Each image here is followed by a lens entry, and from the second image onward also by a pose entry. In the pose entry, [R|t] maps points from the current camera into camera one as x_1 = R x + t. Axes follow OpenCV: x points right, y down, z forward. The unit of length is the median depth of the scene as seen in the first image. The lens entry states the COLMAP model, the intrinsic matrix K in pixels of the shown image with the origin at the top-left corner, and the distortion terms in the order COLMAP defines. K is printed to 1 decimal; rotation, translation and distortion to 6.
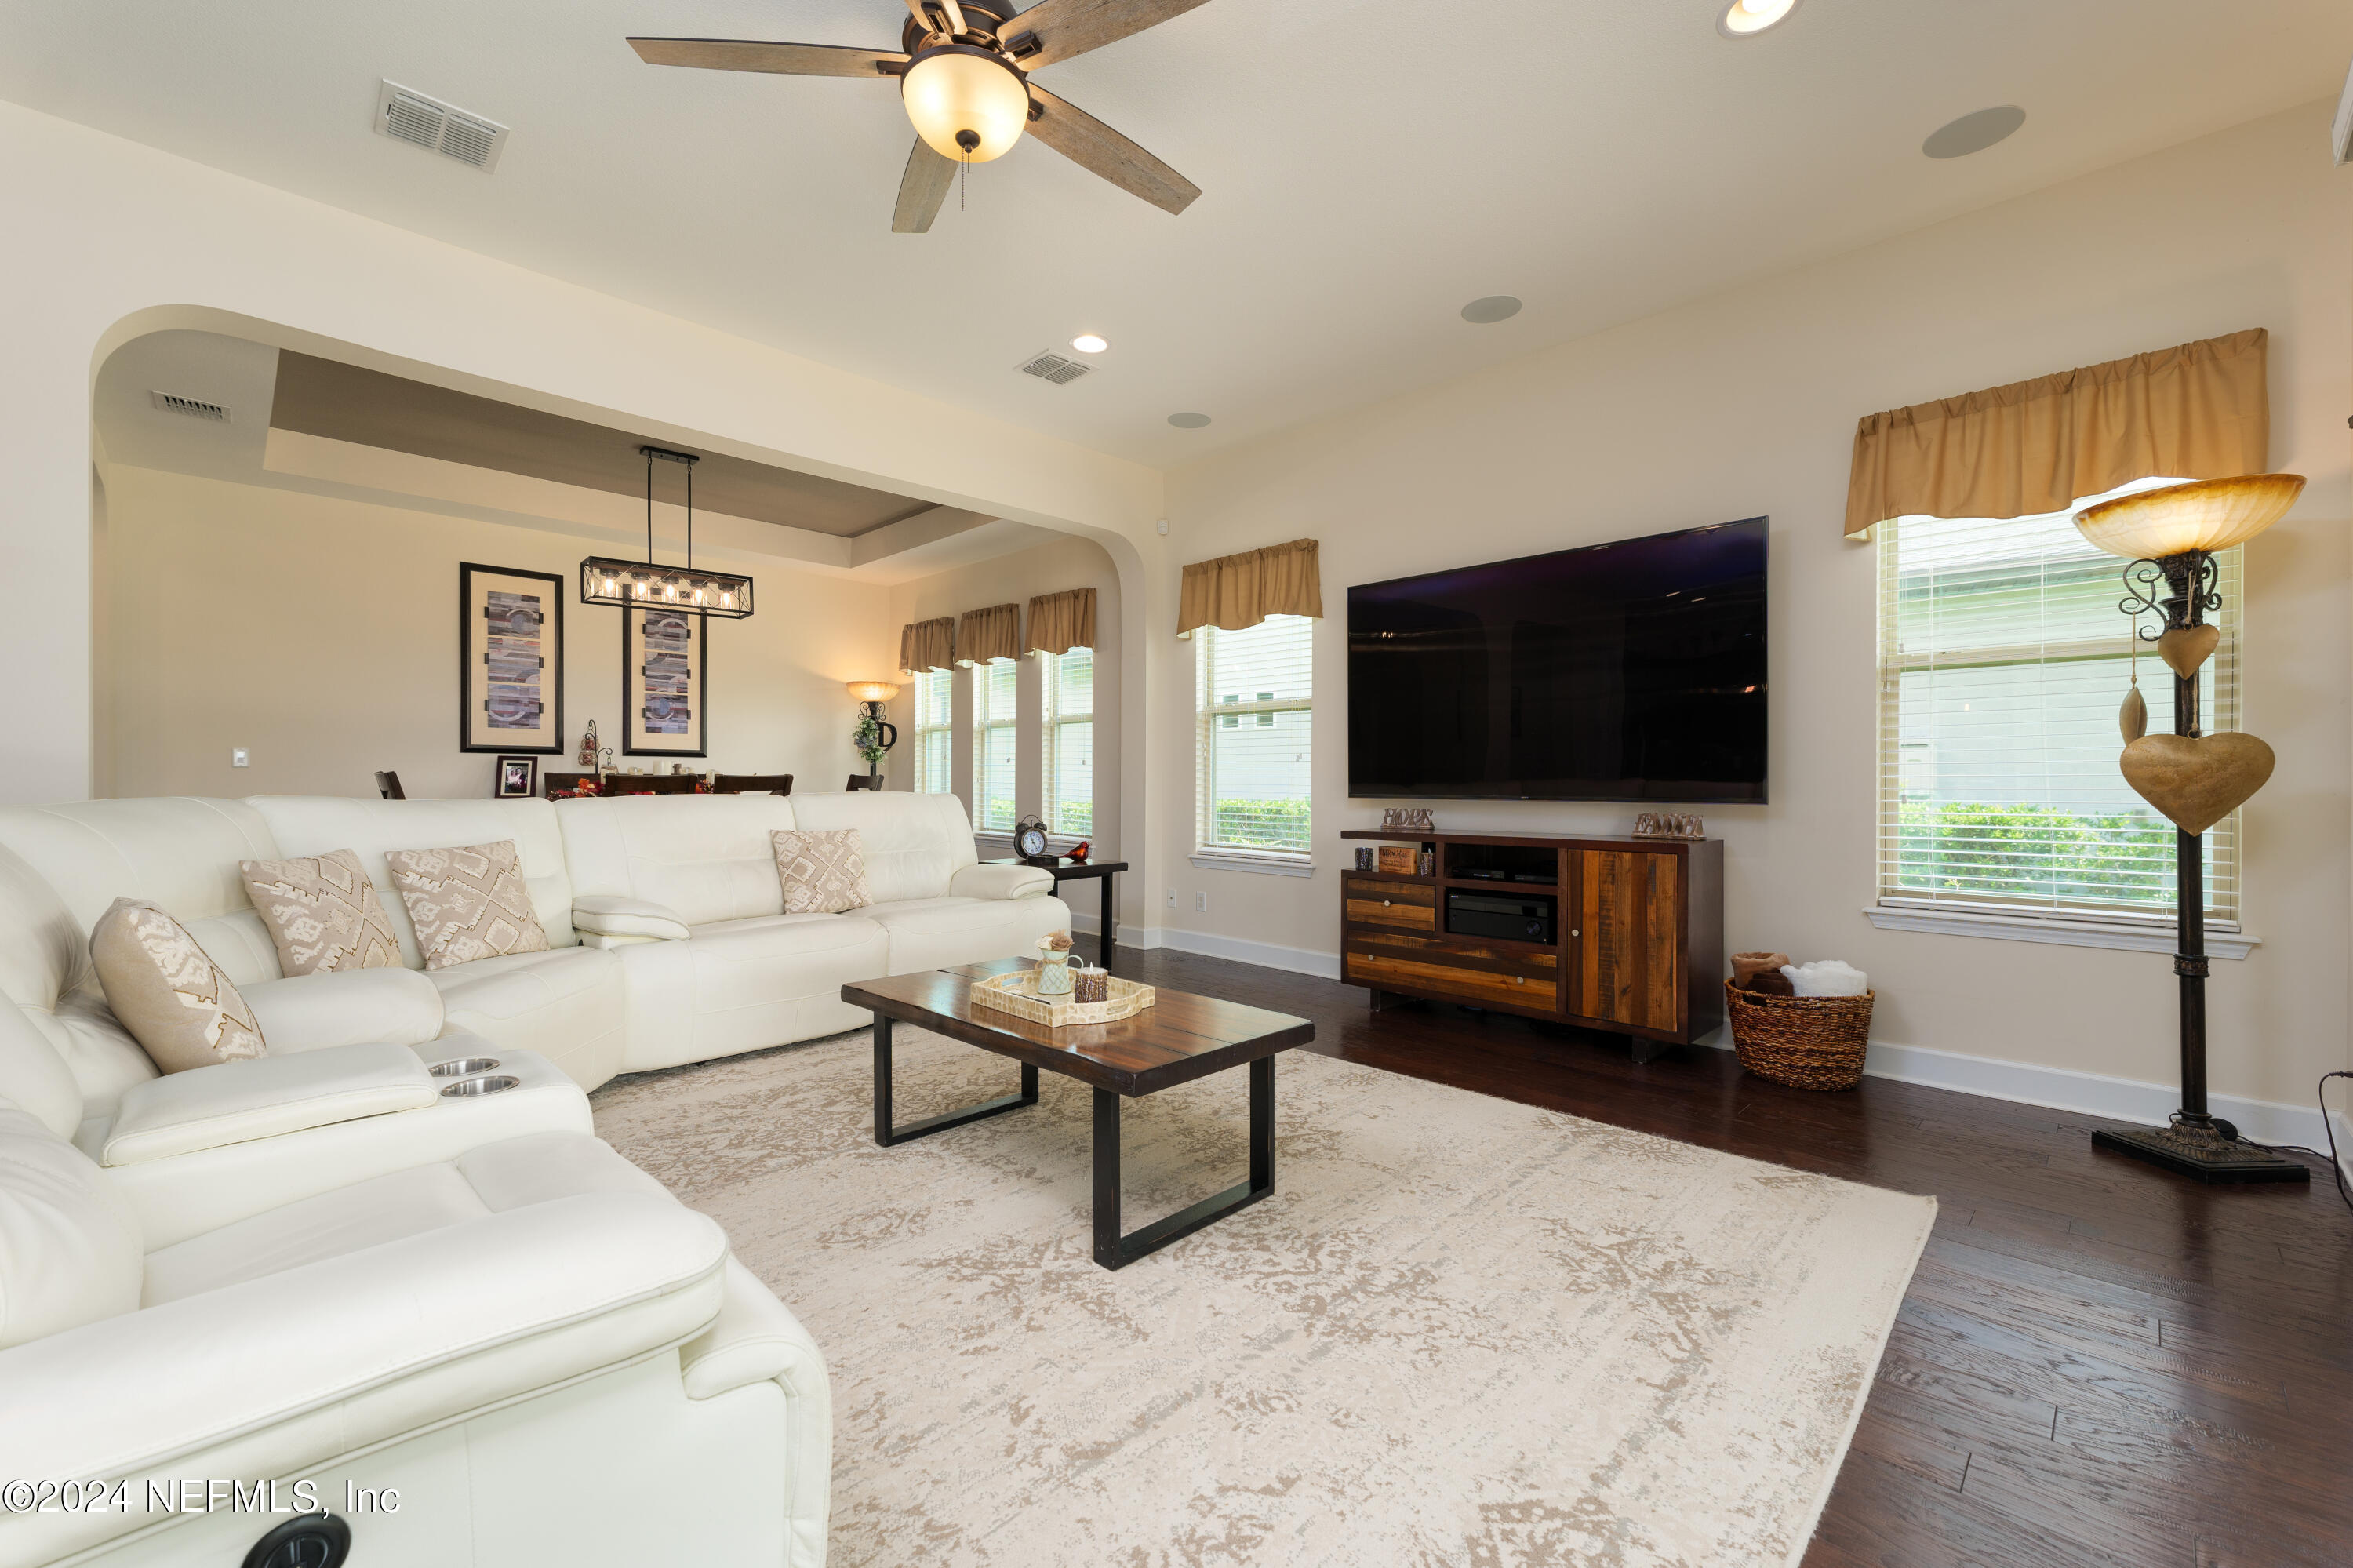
lens RADIAL K [[965.4, 0, 1176.5], [0, 965.4, 784.0], [0, 0, 1]] dist [0.000027, -0.000081]
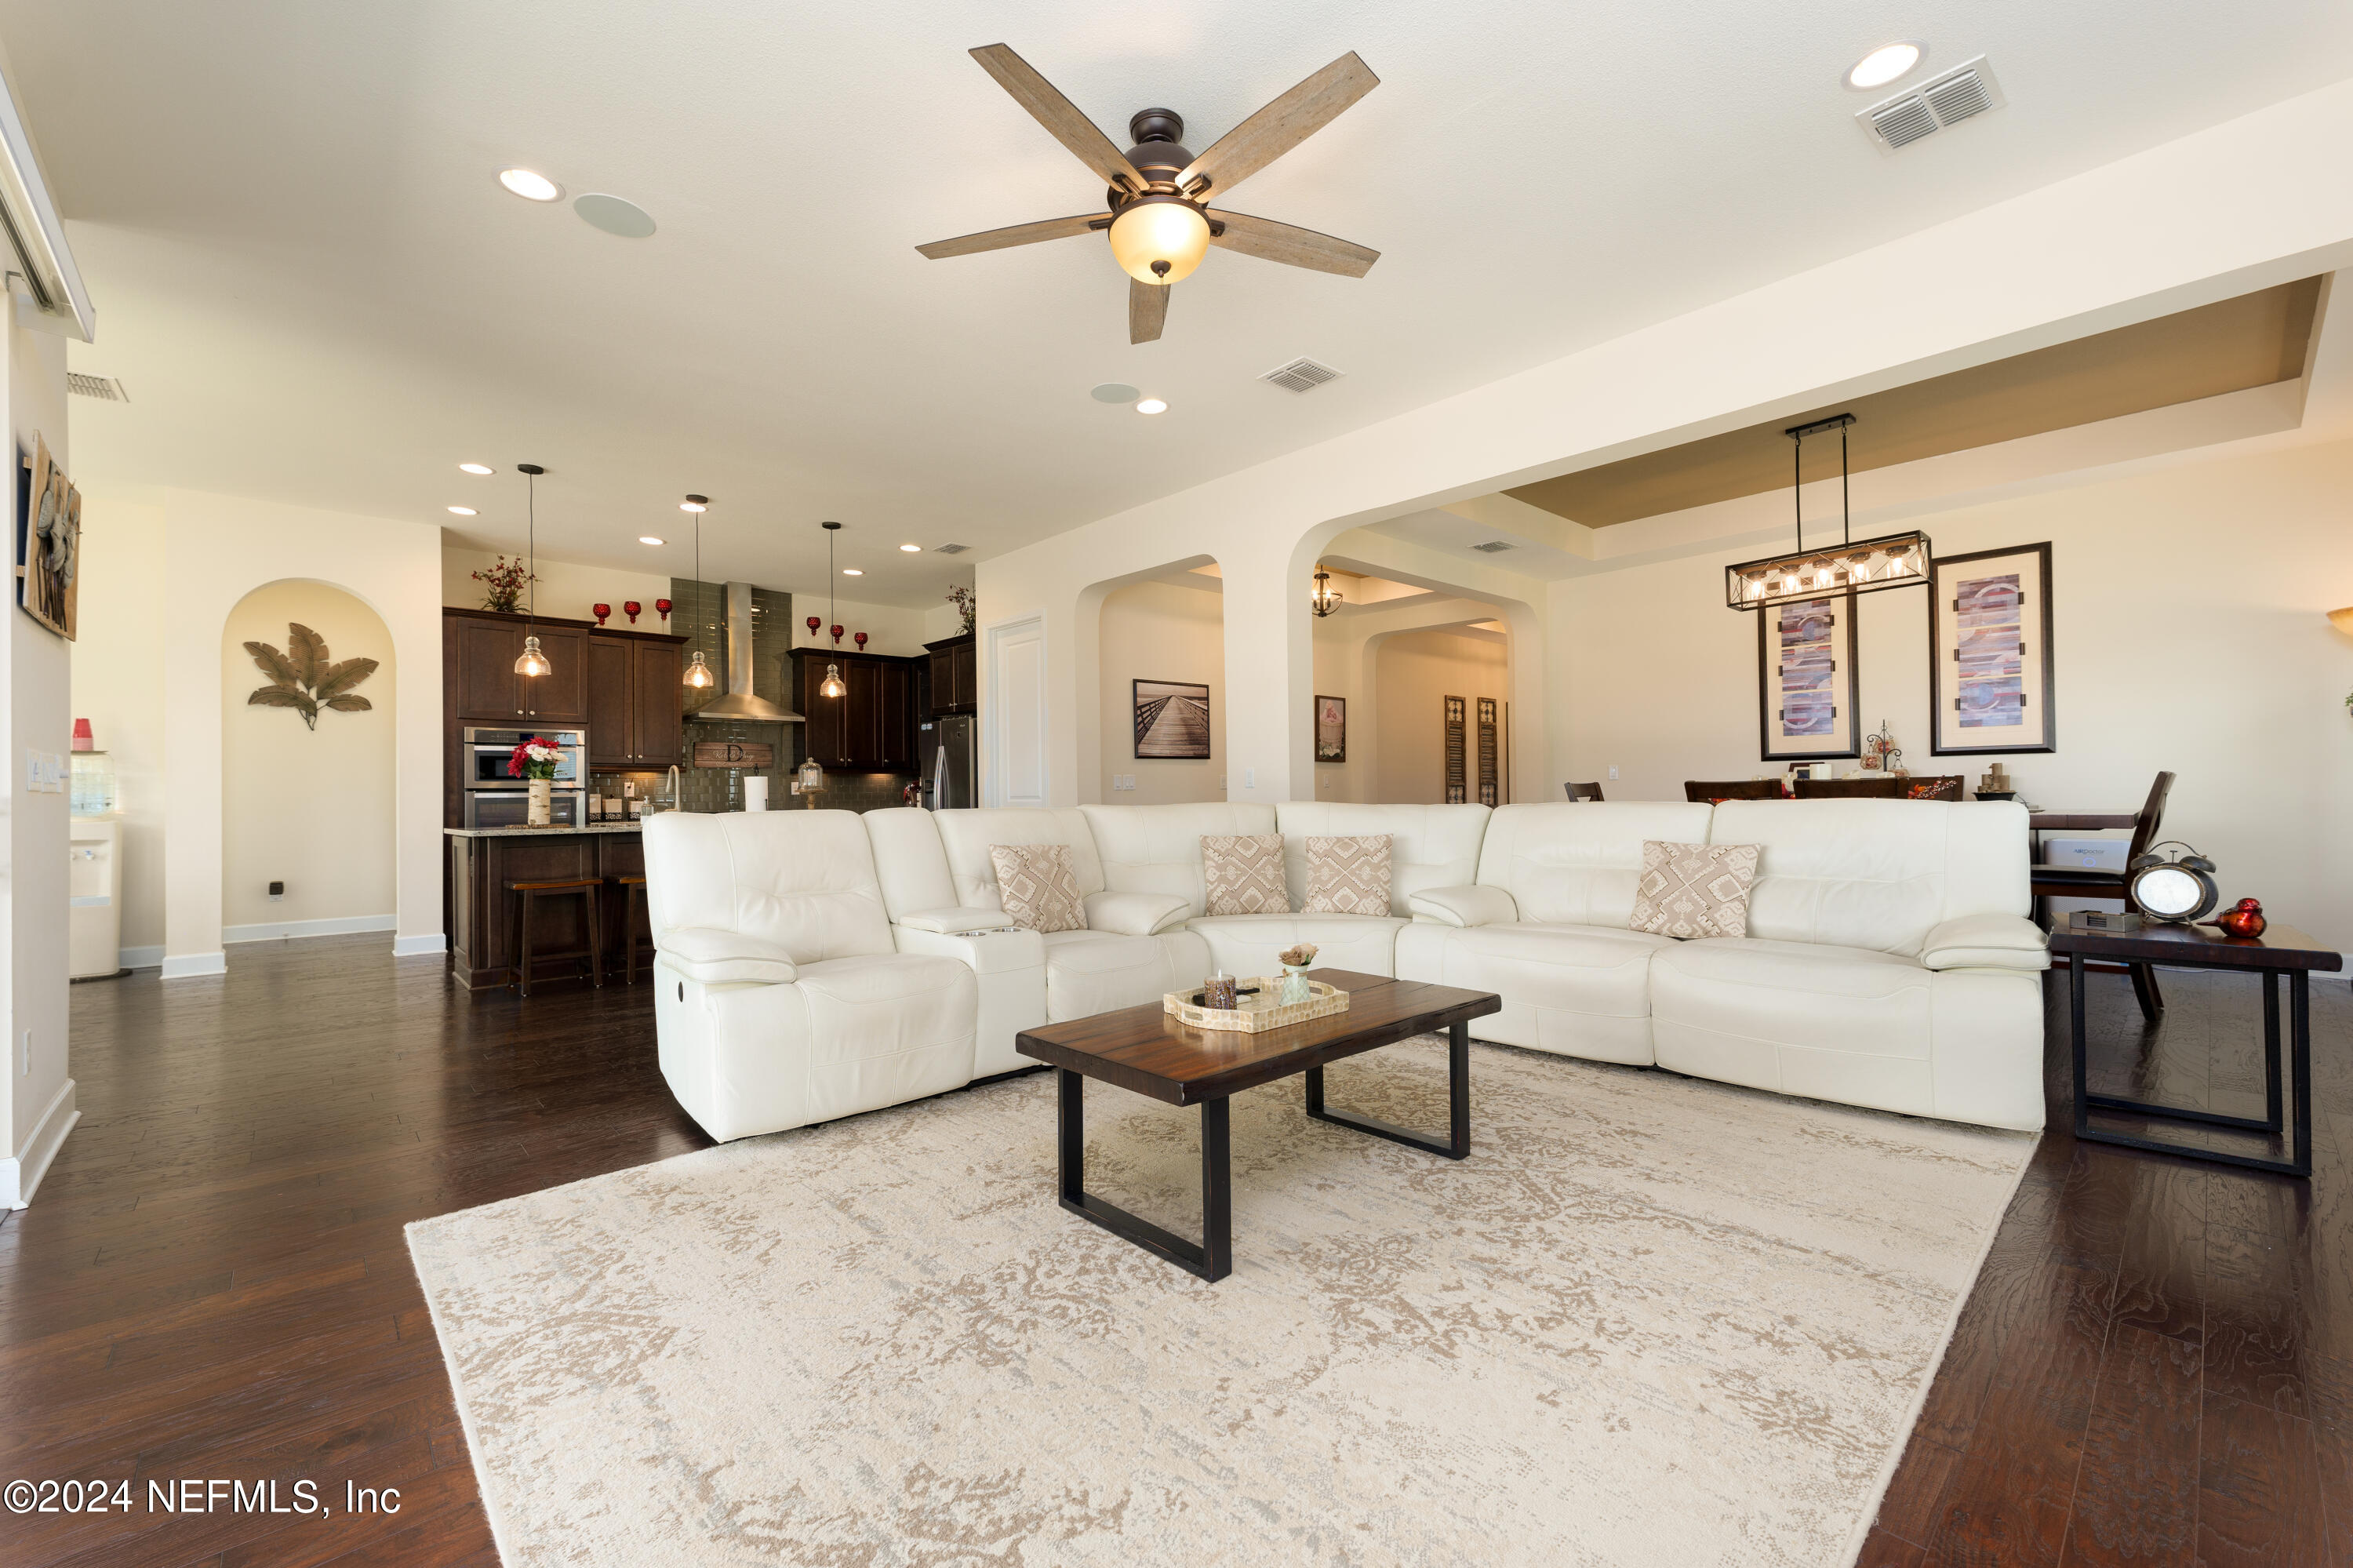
lens RADIAL K [[974.2, 0, 1176.5], [0, 974.2, 784.0], [0, 0, 1]] dist [0.000928, 0.000102]
pose [[-0.049205, -0.012888, -0.998706, 0.653404], [0.009163, 0.999869, -0.013354, 0.001922], [0.998747, -0.009808, -0.049081, 0.697809]]
